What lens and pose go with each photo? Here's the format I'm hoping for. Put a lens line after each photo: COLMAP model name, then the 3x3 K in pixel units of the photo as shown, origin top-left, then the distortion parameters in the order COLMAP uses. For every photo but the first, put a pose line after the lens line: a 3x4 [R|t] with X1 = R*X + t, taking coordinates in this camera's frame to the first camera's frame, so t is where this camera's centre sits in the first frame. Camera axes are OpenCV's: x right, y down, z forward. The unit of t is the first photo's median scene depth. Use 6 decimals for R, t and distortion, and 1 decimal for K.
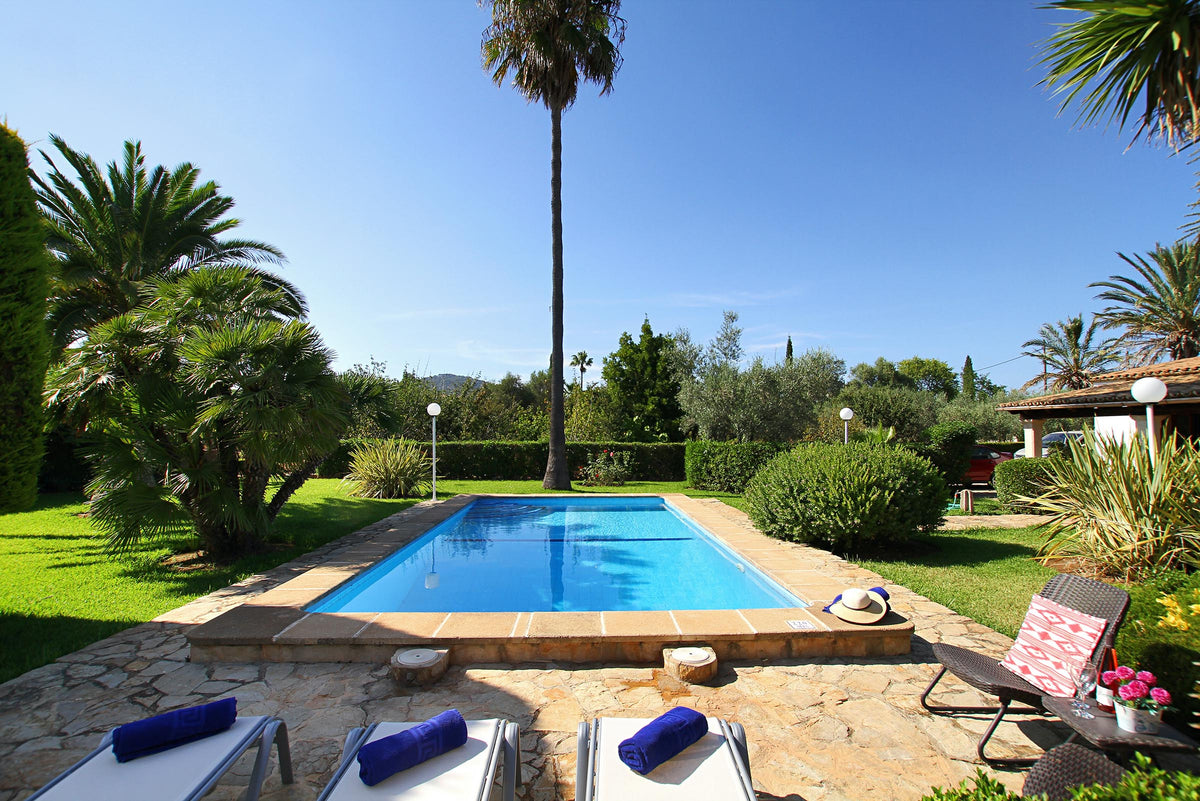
lens RADIAL K [[558.4, 0, 604.0], [0, 558.4, 396.1], [0, 0, 1]] dist [-0.026121, 0.002606]
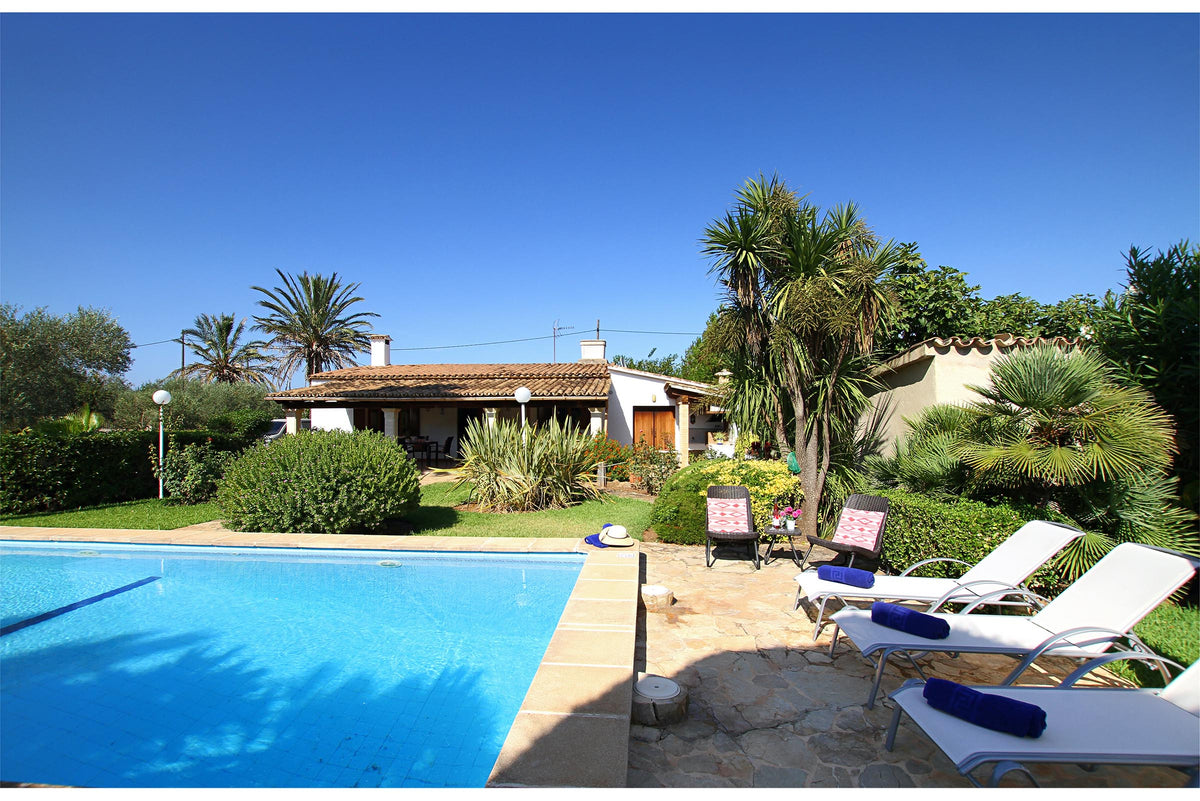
lens RADIAL K [[558.4, 0, 602.9], [0, 558.4, 424.6], [0, 0, 1]] dist [-0.026121, 0.002606]
pose [[0.114751, -0.003808, 0.993387, -0.520486], [-0.067860, 0.997627, 0.011663, 0.034793], [-0.991074, -0.068750, 0.114220, 0.455146]]
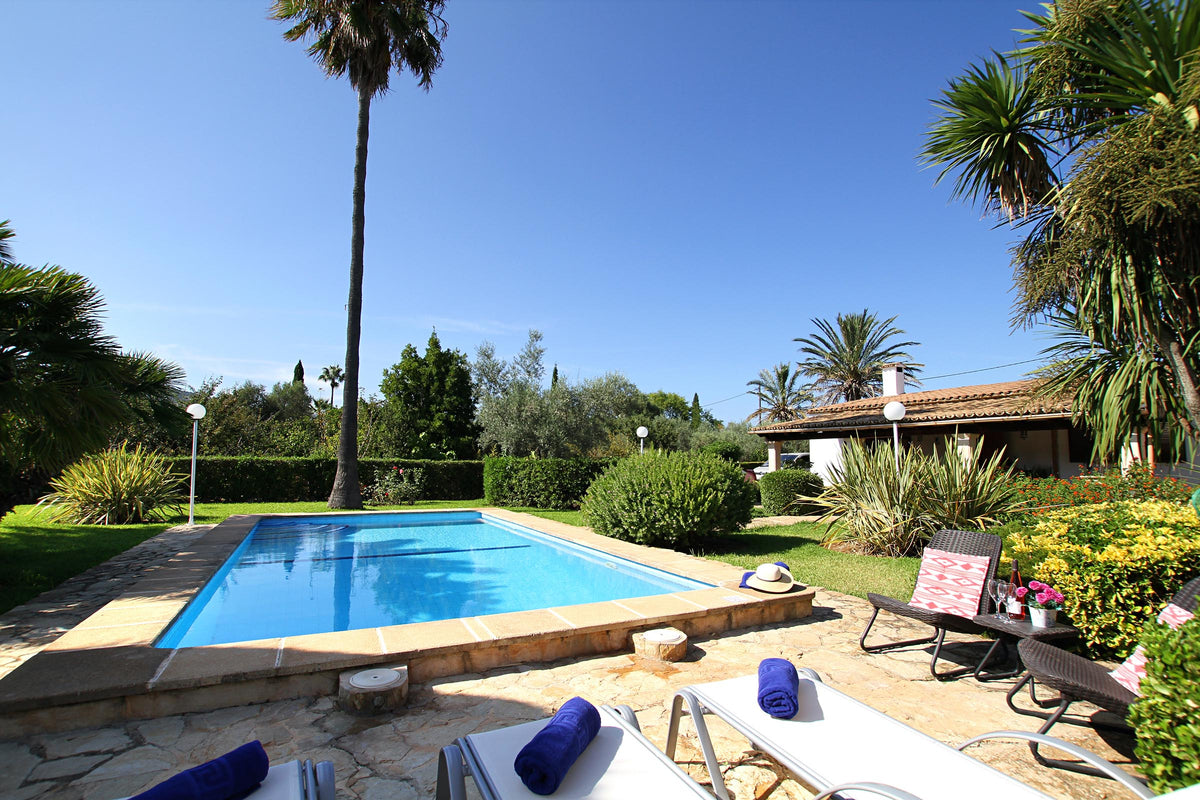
lens RADIAL K [[558.4, 0, 600.0], [0, 558.4, 397.8], [0, 0, 1]] dist [-0.026121, 0.002606]
pose [[0.909321, 0.052562, 0.412762, -0.176188], [-0.034941, 0.998131, -0.050128, 0.040655], [-0.414625, 0.031160, 0.909459, 0.051821]]
